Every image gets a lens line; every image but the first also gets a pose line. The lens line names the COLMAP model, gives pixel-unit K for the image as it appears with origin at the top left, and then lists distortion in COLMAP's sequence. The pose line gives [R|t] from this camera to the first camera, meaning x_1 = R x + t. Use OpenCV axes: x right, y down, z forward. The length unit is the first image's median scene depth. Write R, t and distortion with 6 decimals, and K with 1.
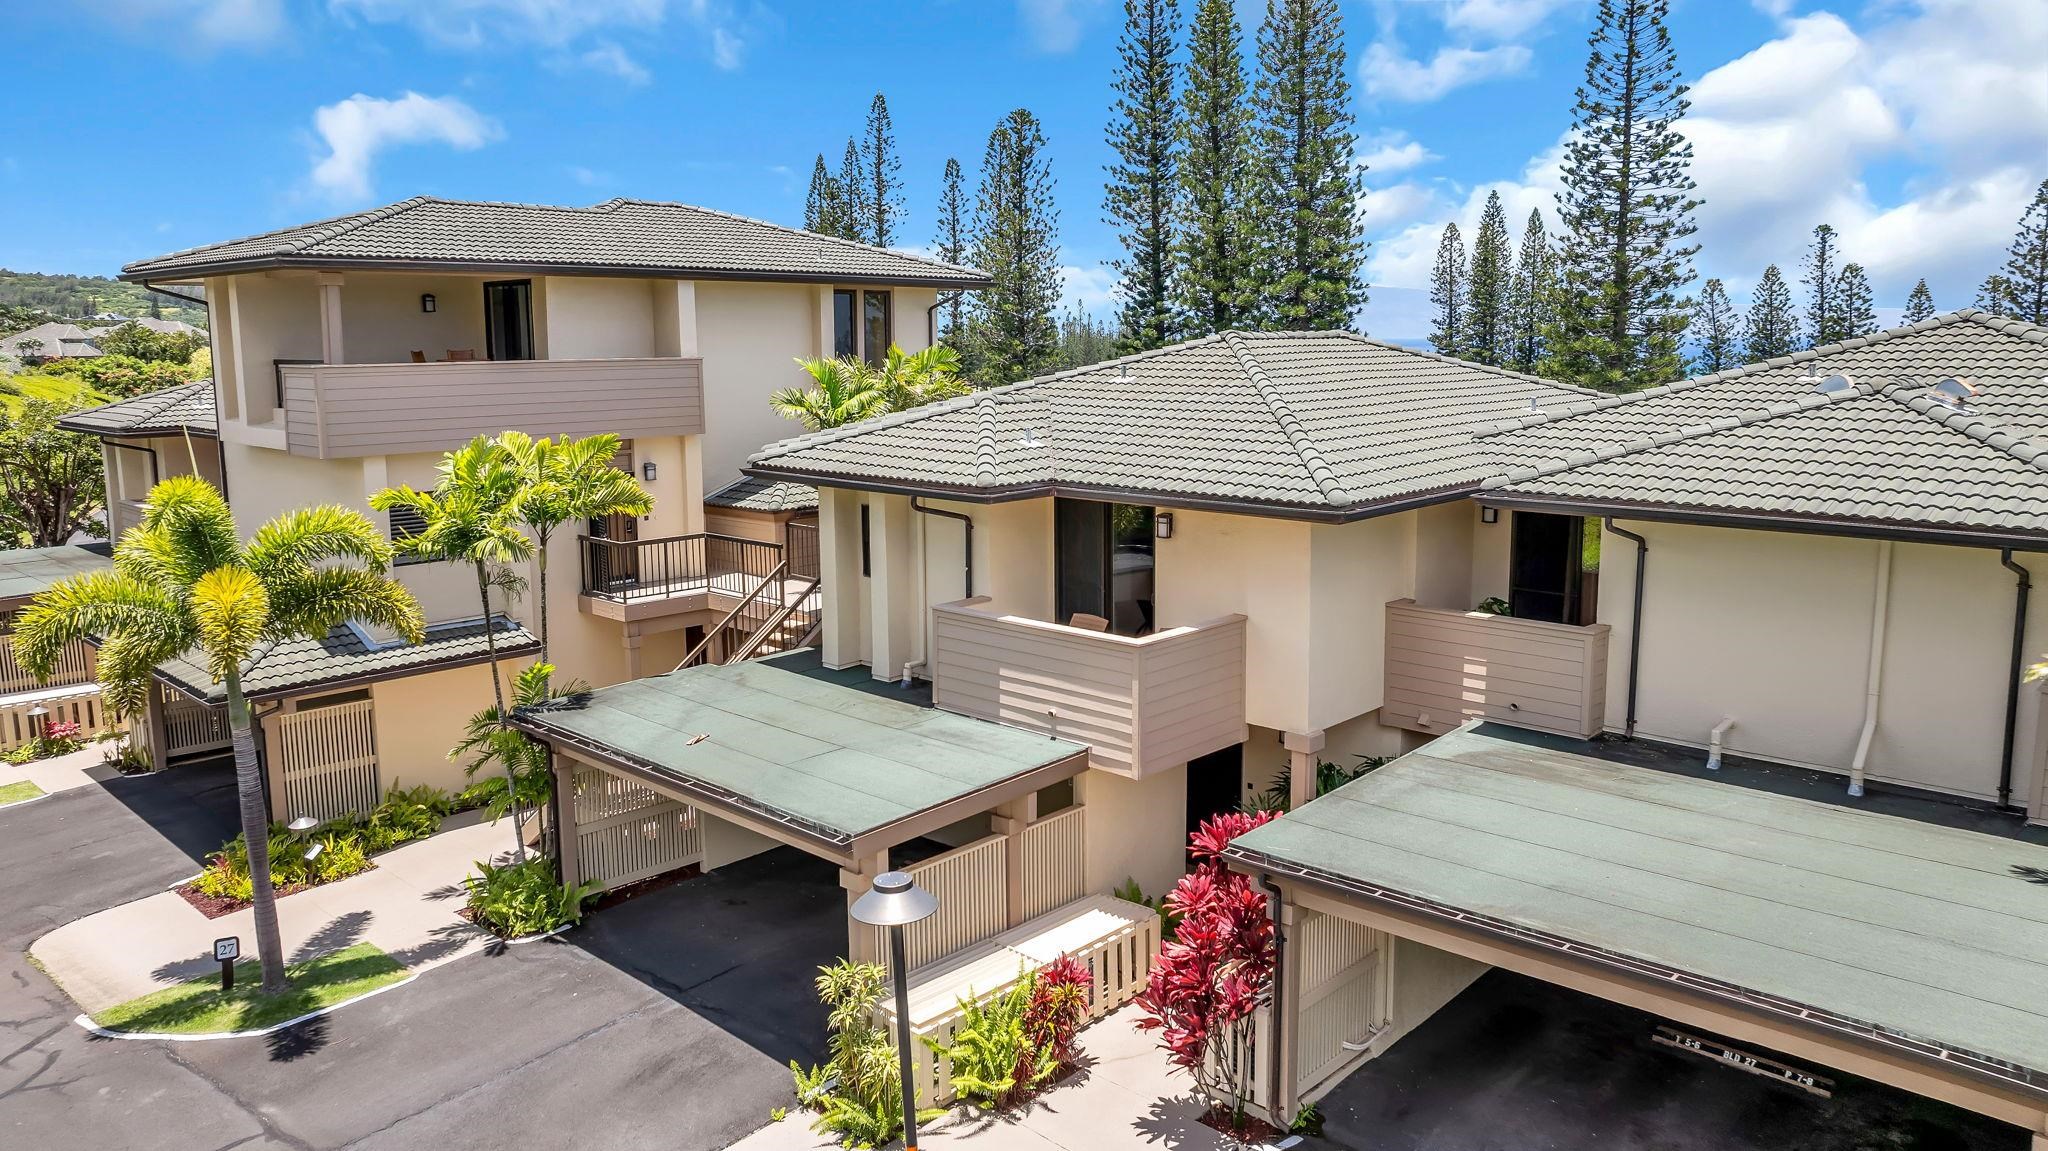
lens RADIAL K [[1430.5, 0, 1037.3], [0, 1430.5, 563.3], [0, 0, 1]] dist [-0.042147, 0.041588]
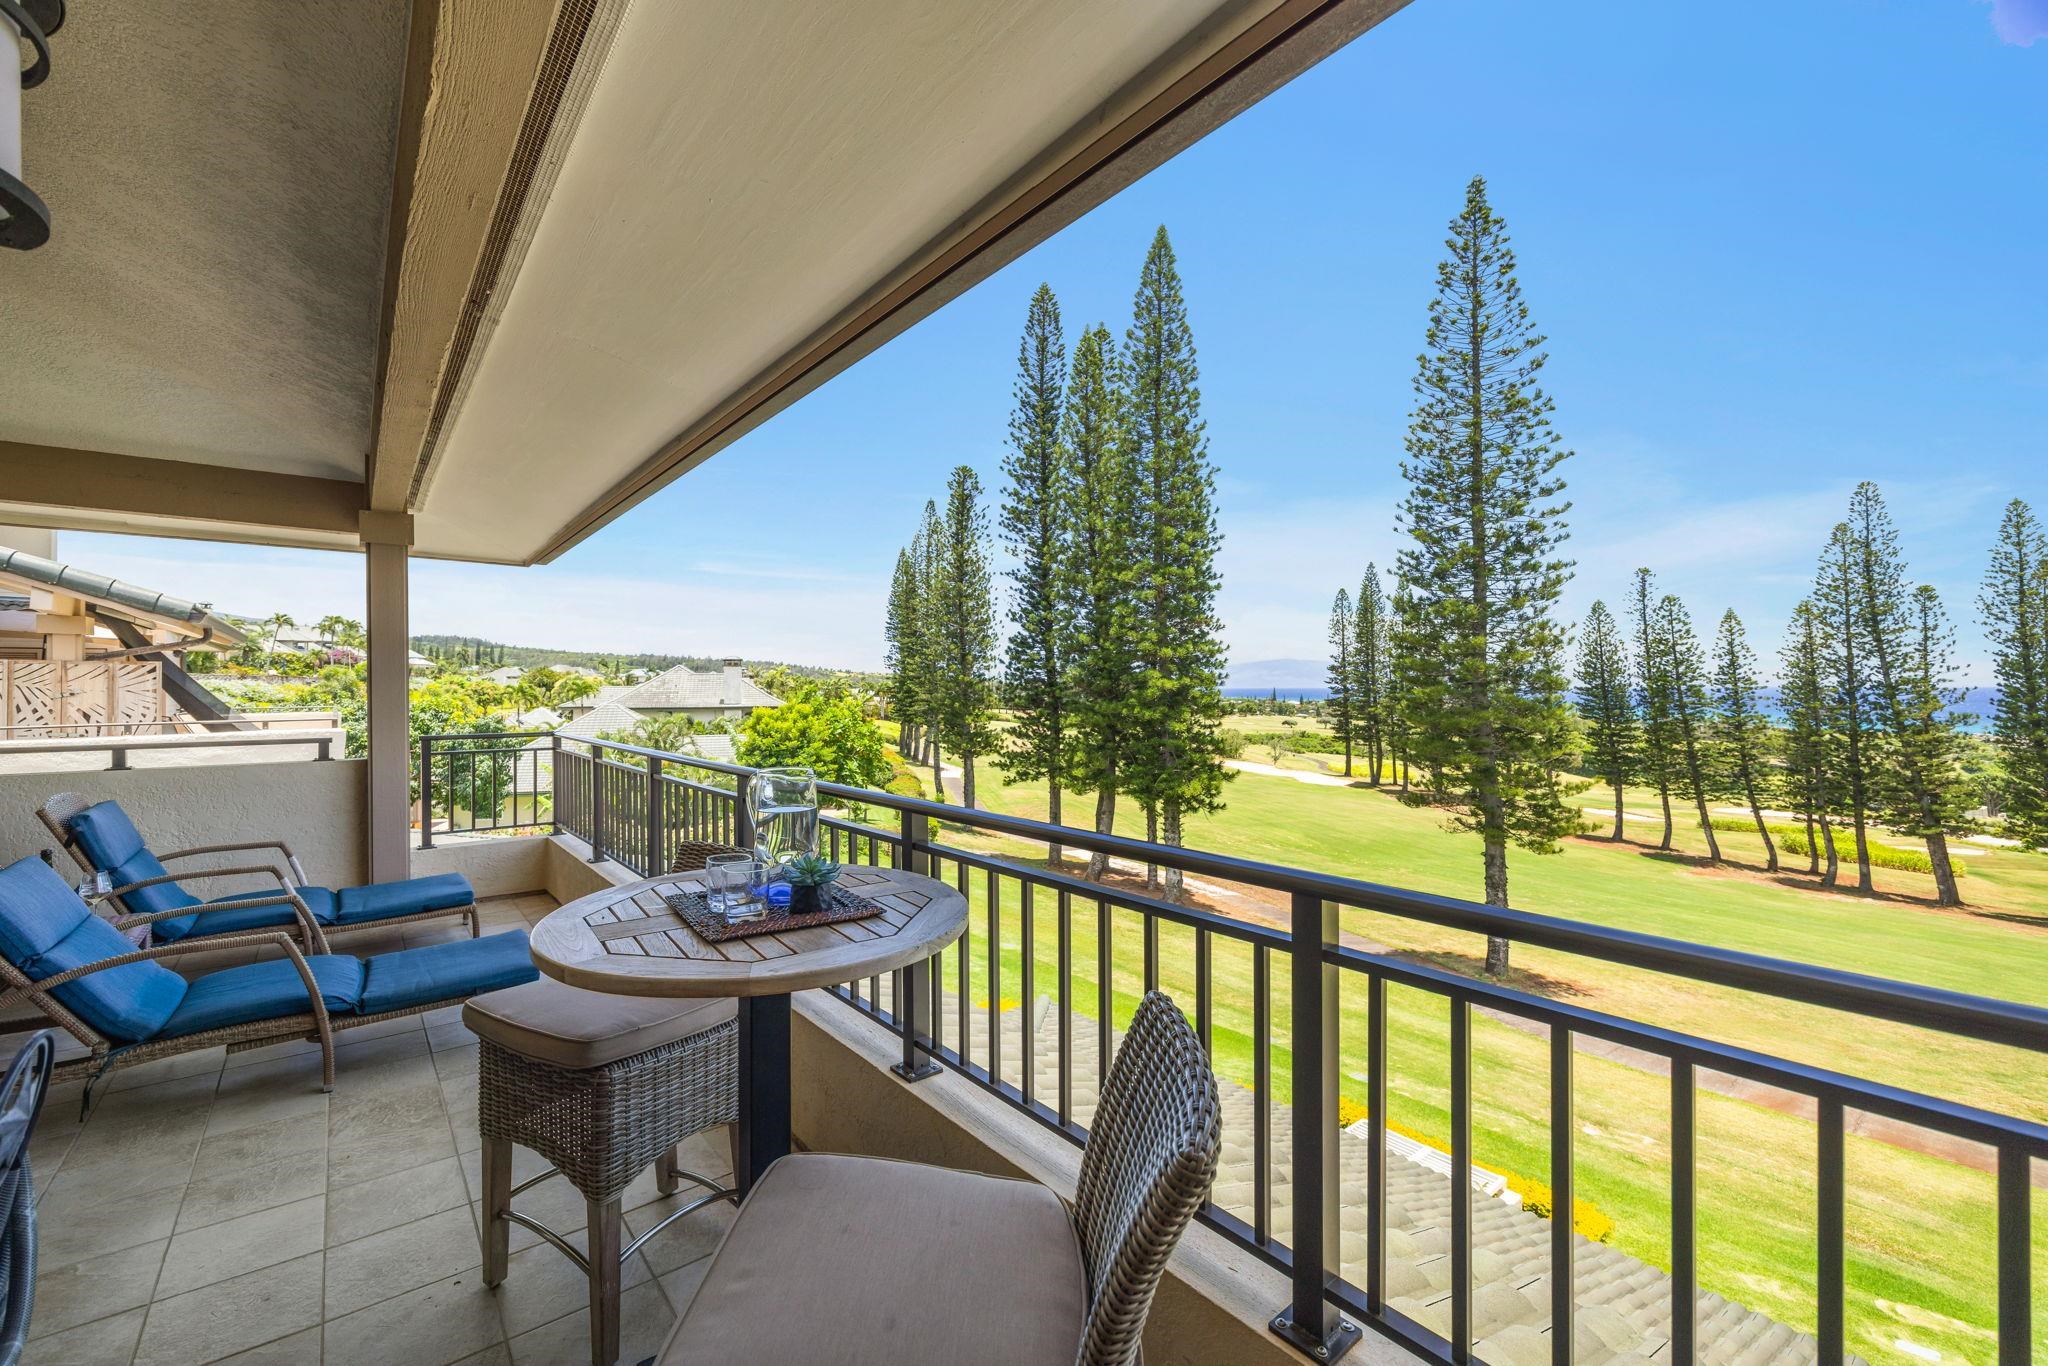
lens RADIAL K [[843.1, 0, 1024.0], [0, 843.1, 683.0], [0, 0, 1]] dist [0.010797, 0.000126]
pose [[0.995000, 0.002331, -0.099847, 0.176111], [-0.018125, 0.987342, -0.157566, -0.019182], [0.098216, 0.158588, 0.982448, 0.456275]]
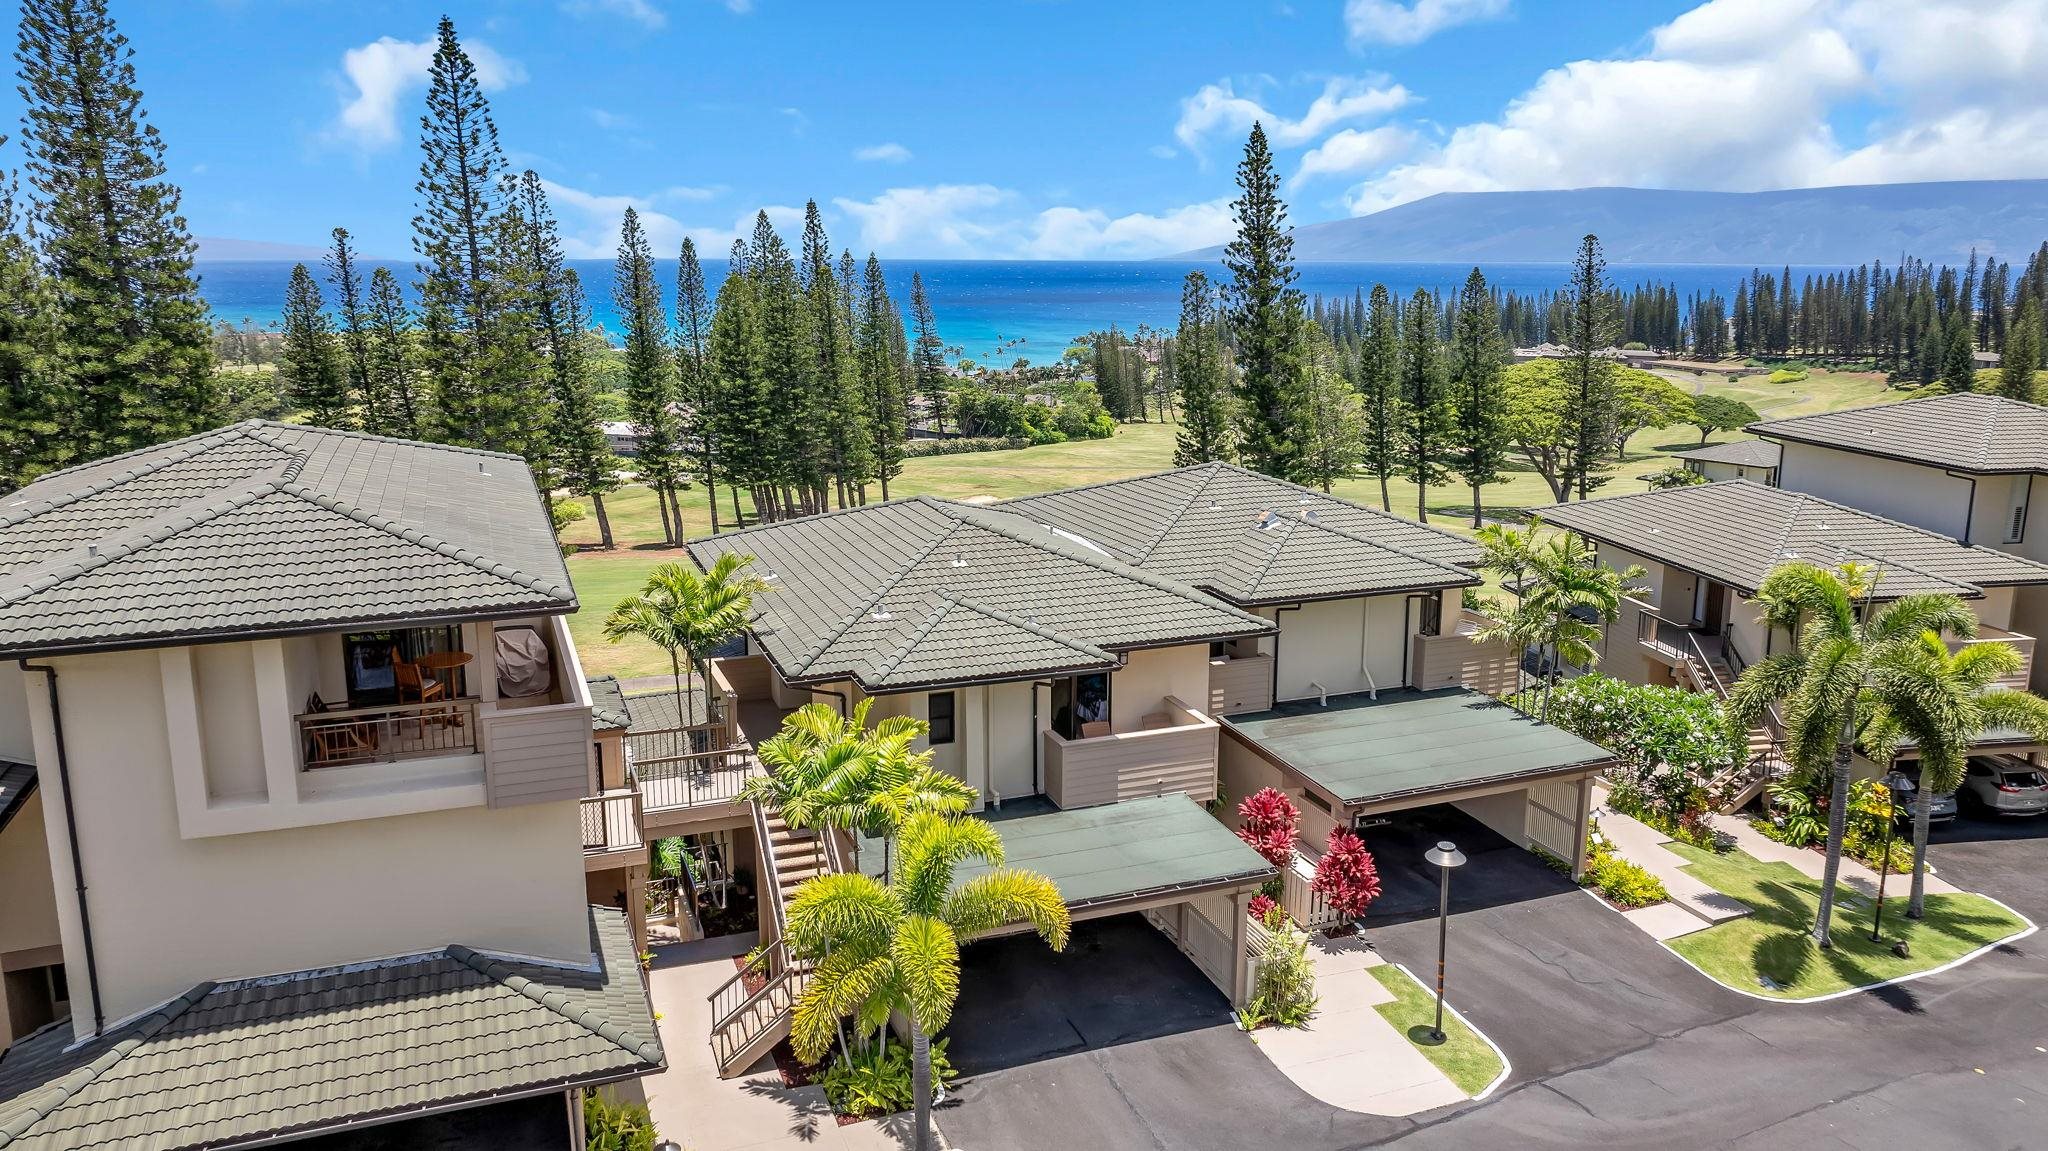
lens RADIAL K [[1430.5, 0, 1037.3], [0, 1430.5, 563.3], [0, 0, 1]] dist [-0.042147, 0.041588]
pose [[0.429810, -0.183056, 0.884168, -0.448389], [0.138413, 0.981017, 0.135823, -0.119282], [-0.892247, 0.064002, 0.446989, 0.108085]]
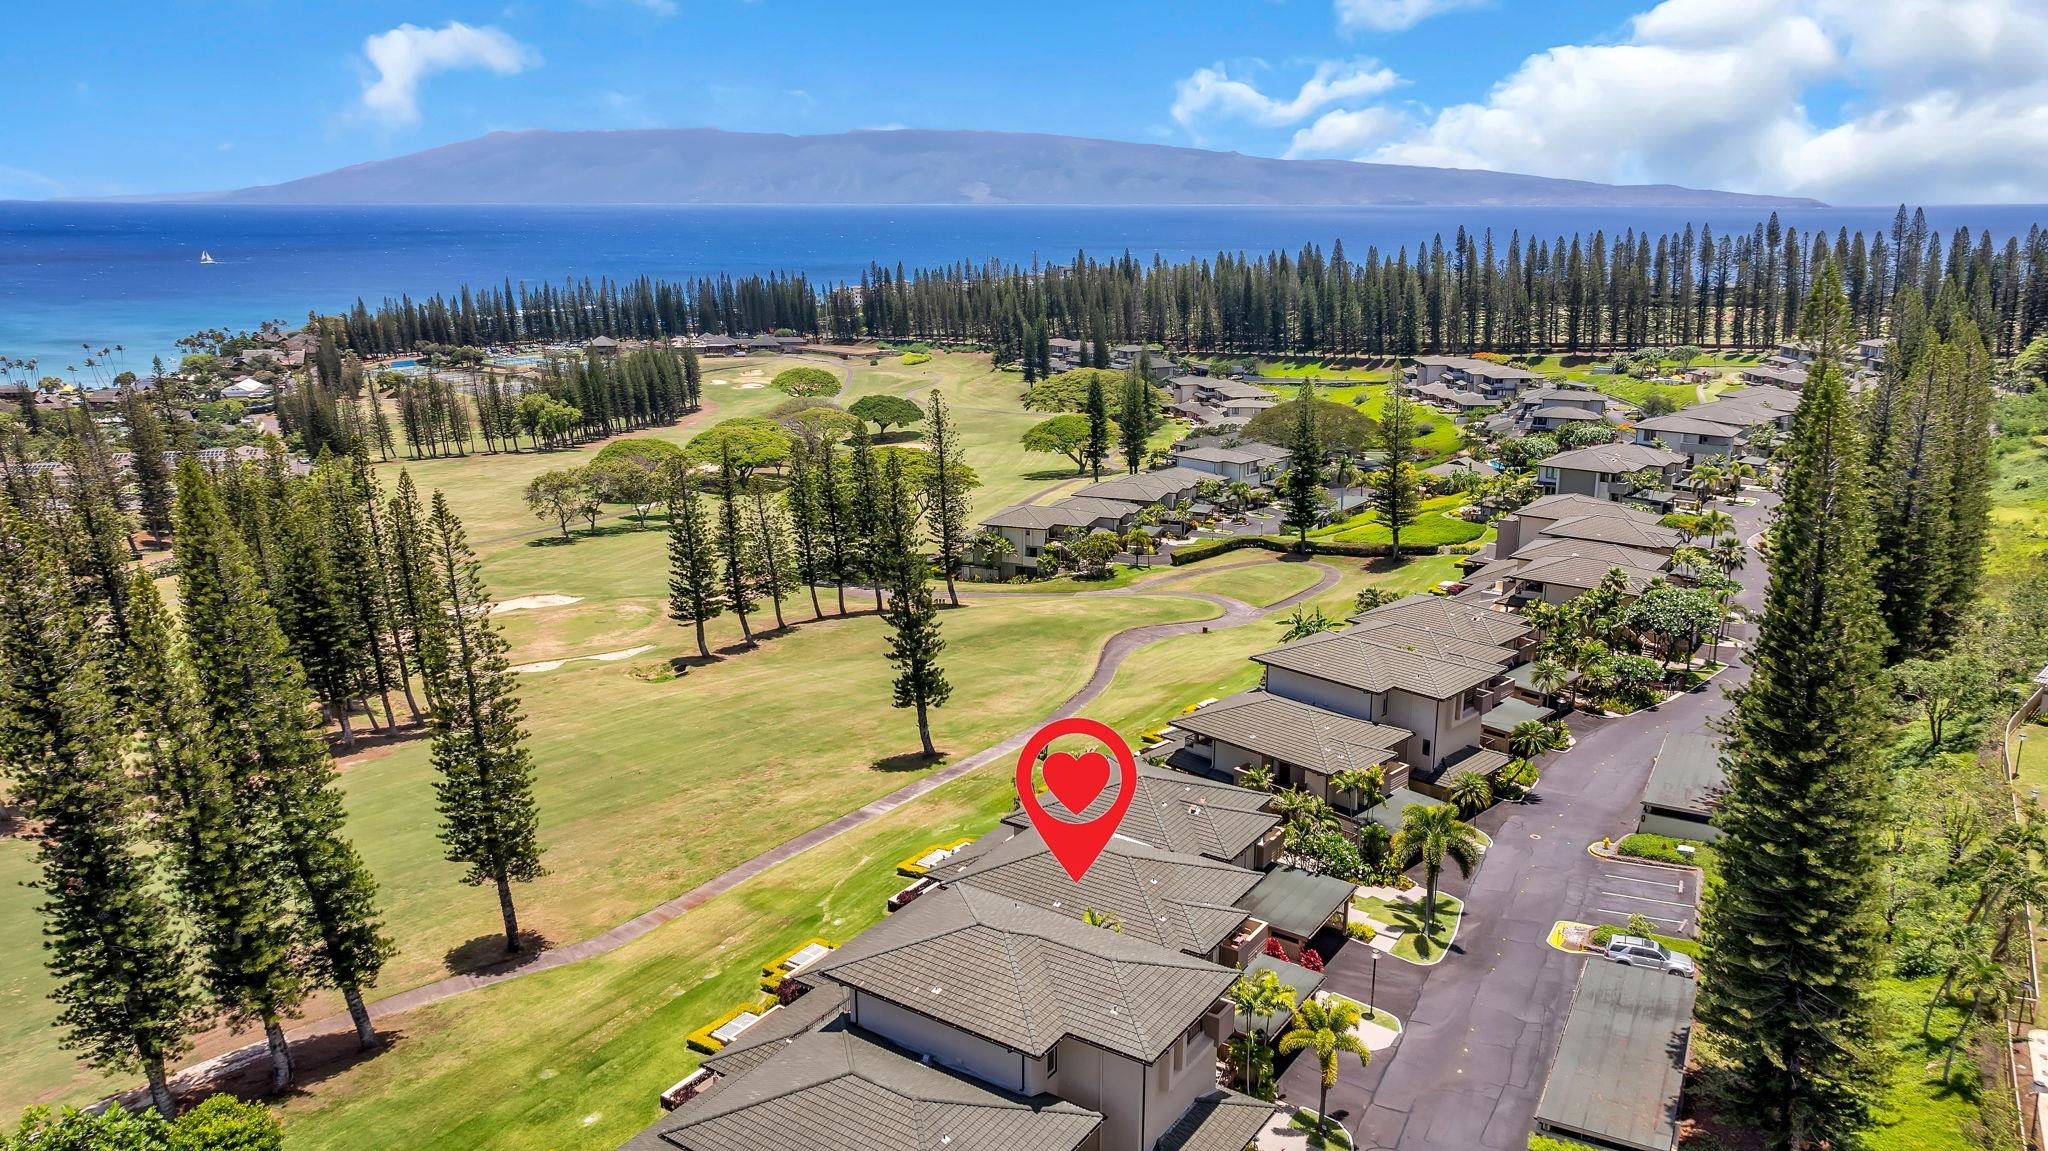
lens RADIAL K [[1430.5, 0, 1037.3], [0, 1430.5, 563.3], [0, 0, 1]] dist [-0.042147, 0.041588]
pose [[-0.171796, -0.239620, 0.955546, -1.092628], [0.150674, 0.952164, 0.265861, -0.664821], [-0.973542, 0.189650, -0.127473, 0.586277]]
